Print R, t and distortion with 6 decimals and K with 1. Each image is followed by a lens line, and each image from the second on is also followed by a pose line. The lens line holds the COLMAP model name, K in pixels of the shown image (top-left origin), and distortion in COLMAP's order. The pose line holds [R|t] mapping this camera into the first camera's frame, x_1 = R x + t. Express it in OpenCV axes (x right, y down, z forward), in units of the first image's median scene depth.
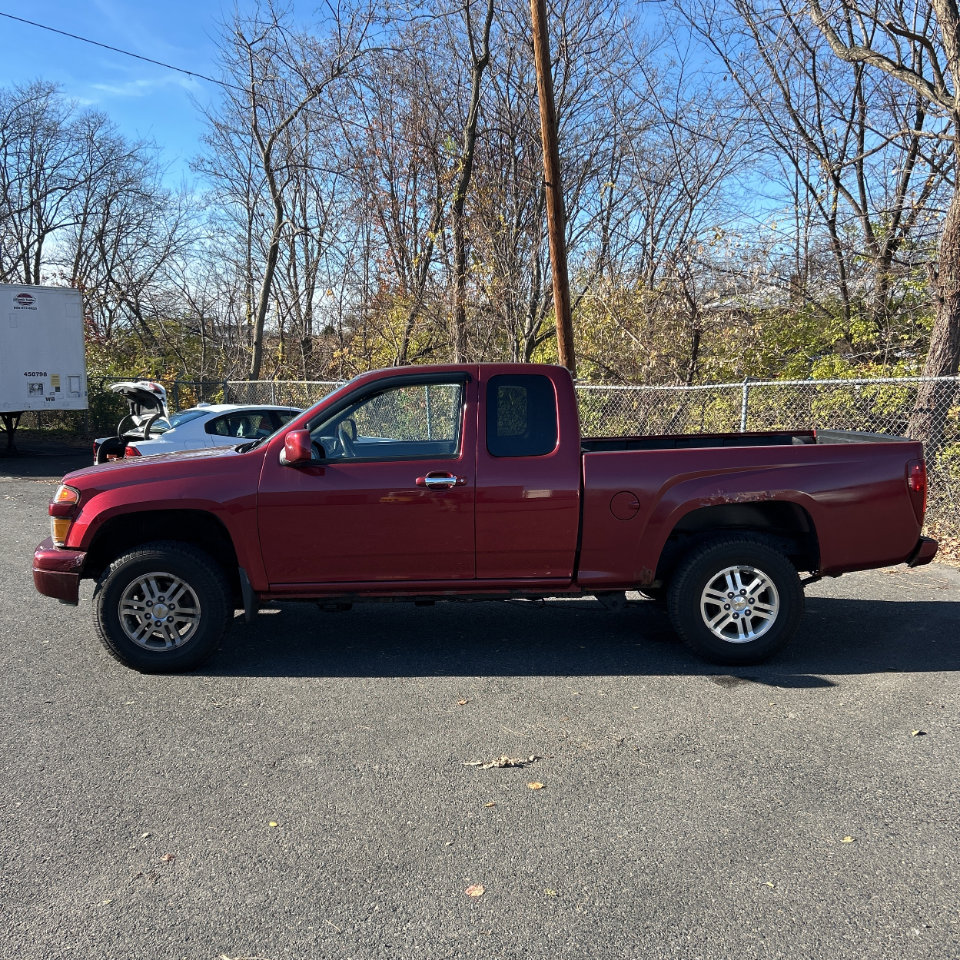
lens RADIAL K [[956.8, 0, 470.3], [0, 956.8, 477.3], [0, 0, 1]] dist [0.010711, 0.000000]
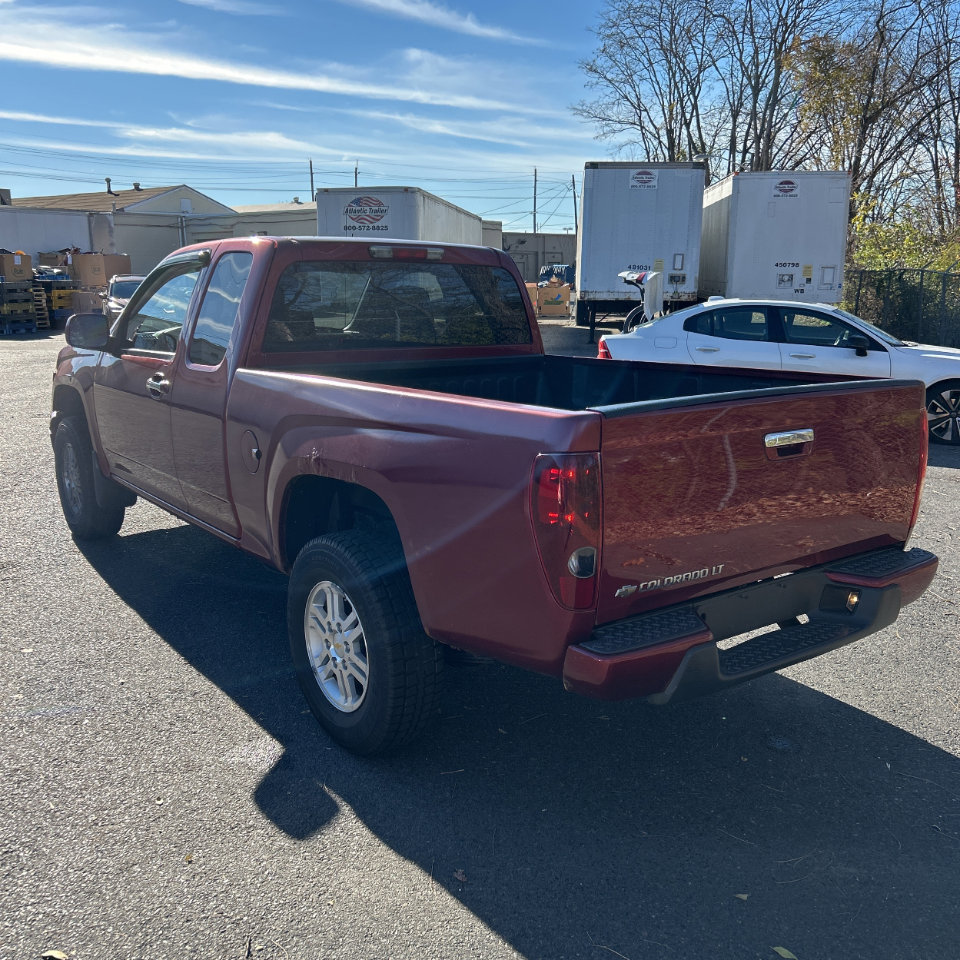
lens RADIAL K [[956.8, 0, 484.1], [0, 956.8, 484.7], [0, 0, 1]] dist [0.010711, 0.000000]
pose [[0.589226, 0.187821, -0.785834, 0.779924], [-0.096274, 0.981998, 0.162518, -0.071058], [0.802212, -0.020105, 0.596701, 0.718127]]
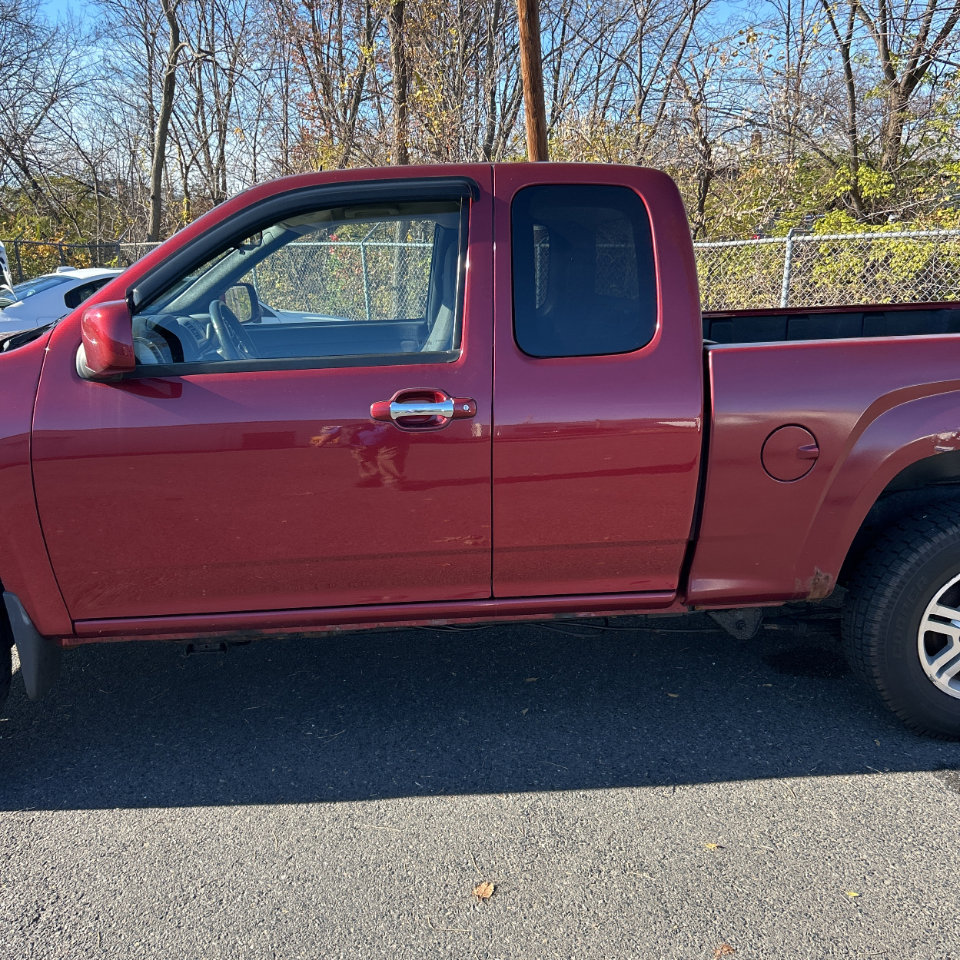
lens RADIAL K [[956.8, 0, 485.8], [0, 956.8, 477.7], [0, 0, 1]] dist [0.010711, 0.000000]
pose [[0.996378, -0.019033, 0.082881, -0.038680], [0.007930, 0.991180, 0.132283, -0.024918], [-0.084668, -0.131147, 0.987741, 0.507511]]
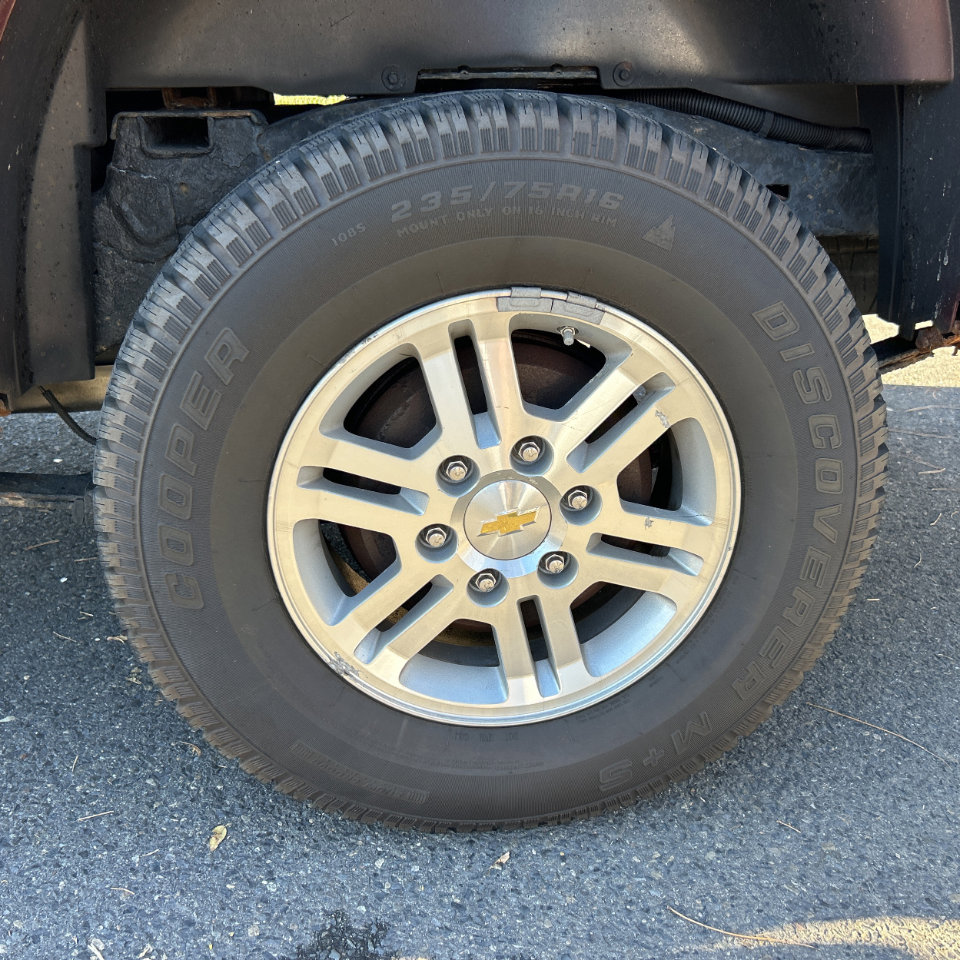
lens RADIAL K [[956.8, 0, 490.0], [0, 956.8, 474.8], [0, 0, 1]] dist [0.010711, 0.000000]
pose [[0.992283, -0.022324, 0.121972, 0.256672], [-0.012263, 0.961171, 0.275683, 0.077907], [-0.123390, -0.275051, 0.953479, 0.840666]]
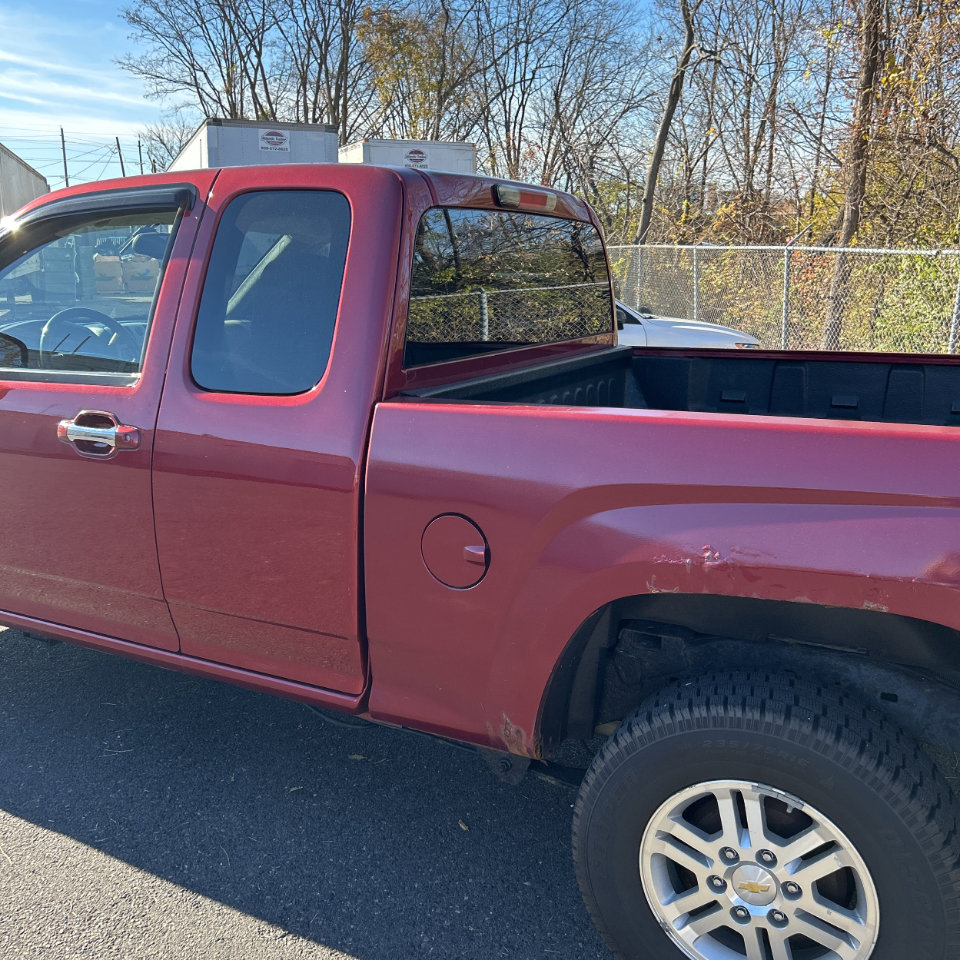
lens RADIAL K [[956.8, 0, 488.0], [0, 956.8, 490.7], [0, 0, 1]] dist [0.010711, 0.000000]
pose [[0.885228, 0.126809, -0.447539, 0.330228], [-0.061020, 0.985467, 0.158532, -0.051884], [0.461138, -0.113028, 0.880100, 0.675139]]
